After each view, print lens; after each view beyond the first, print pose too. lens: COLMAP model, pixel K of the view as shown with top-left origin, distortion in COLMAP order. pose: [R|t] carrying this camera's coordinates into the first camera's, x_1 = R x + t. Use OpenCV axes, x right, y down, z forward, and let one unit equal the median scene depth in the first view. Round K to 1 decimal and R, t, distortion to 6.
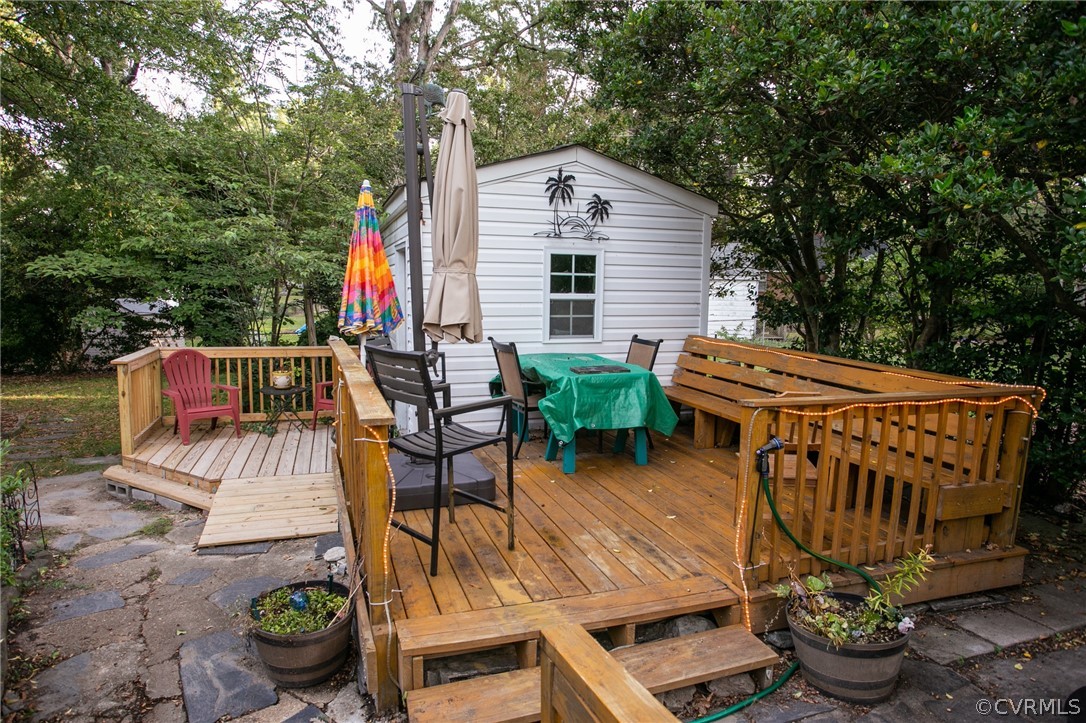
lens RADIAL K [[660.4, 0, 546.7], [0, 660.4, 361.2], [0, 0, 1]] dist [-0.033828, 0.000820]
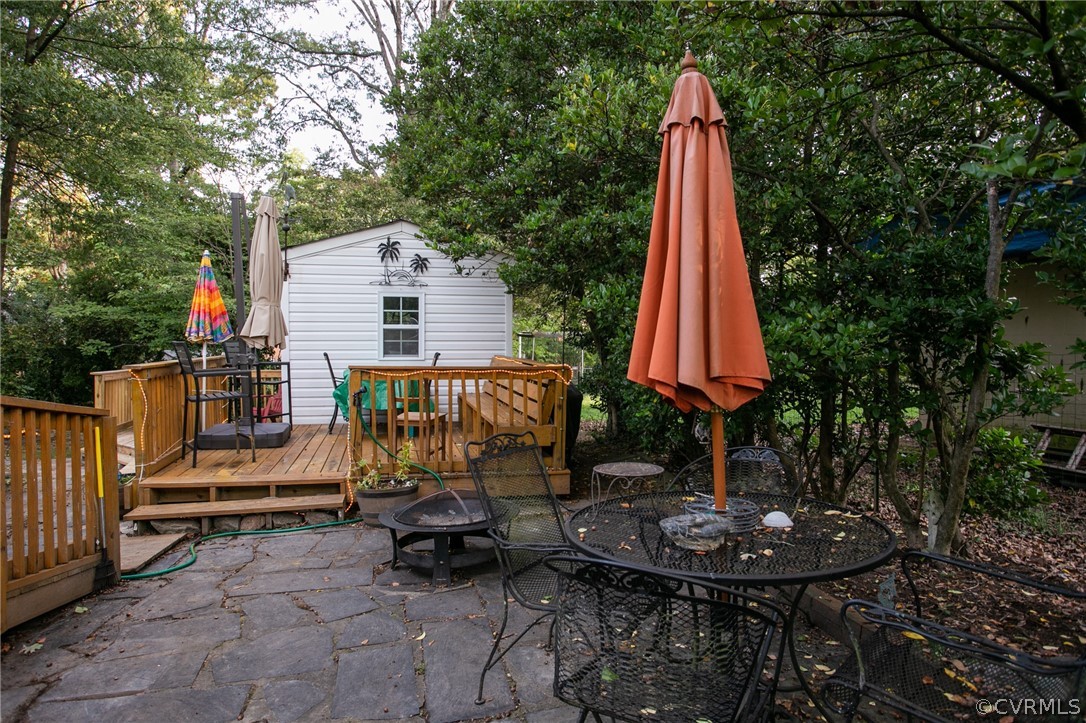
lens RADIAL K [[660.4, 0, 540.7], [0, 660.4, 361.2], [0, 0, 1]] dist [-0.033828, 0.000820]
pose [[0.994826, -0.006433, -0.101393, 0.480948], [-0.002525, 0.996120, -0.087966, 0.097616], [0.101566, 0.087767, 0.990950, -0.347854]]
